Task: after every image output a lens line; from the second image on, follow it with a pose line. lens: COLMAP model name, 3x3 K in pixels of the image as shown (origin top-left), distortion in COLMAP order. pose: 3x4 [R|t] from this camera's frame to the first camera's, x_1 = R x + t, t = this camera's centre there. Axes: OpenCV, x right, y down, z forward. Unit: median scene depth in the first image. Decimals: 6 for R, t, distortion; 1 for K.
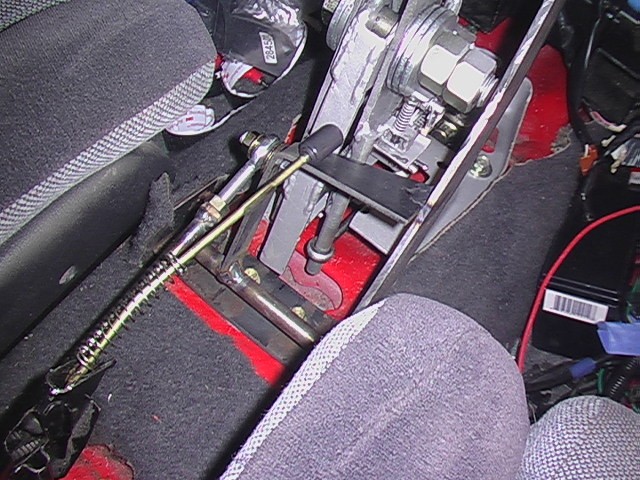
lens RADIAL K [[790.5, 0, 322.5], [0, 790.5, 243.3], [0, 0, 1]] dist [-0.190237, 0.000000]
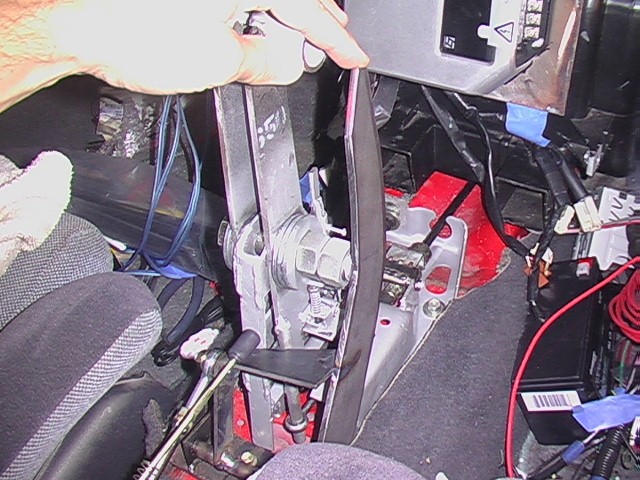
lens RADIAL K [[790.5, 0, 319.4], [0, 790.5, 237.7], [0, 0, 1]] dist [-0.190237, 0.000000]
pose [[0.939192, -0.319614, -0.125559, 0.283792], [0.283856, 0.928367, -0.239919, 0.045665], [0.193246, 0.189689, 0.962639, -0.216766]]
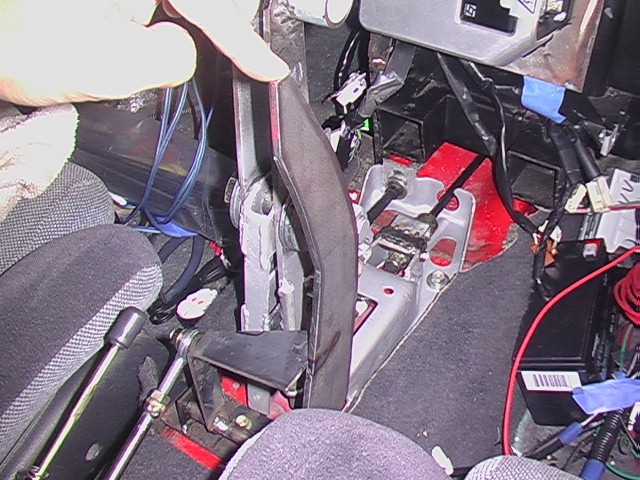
lens RADIAL K [[790.5, 0, 317.1], [0, 790.5, 238.9], [0, 0, 1]] dist [-0.190237, 0.000000]
pose [[0.955998, -0.261630, -0.132730, 0.257890], [0.232300, 0.951398, -0.202182, 0.044648], [0.179176, 0.162453, 0.970312, -0.192291]]
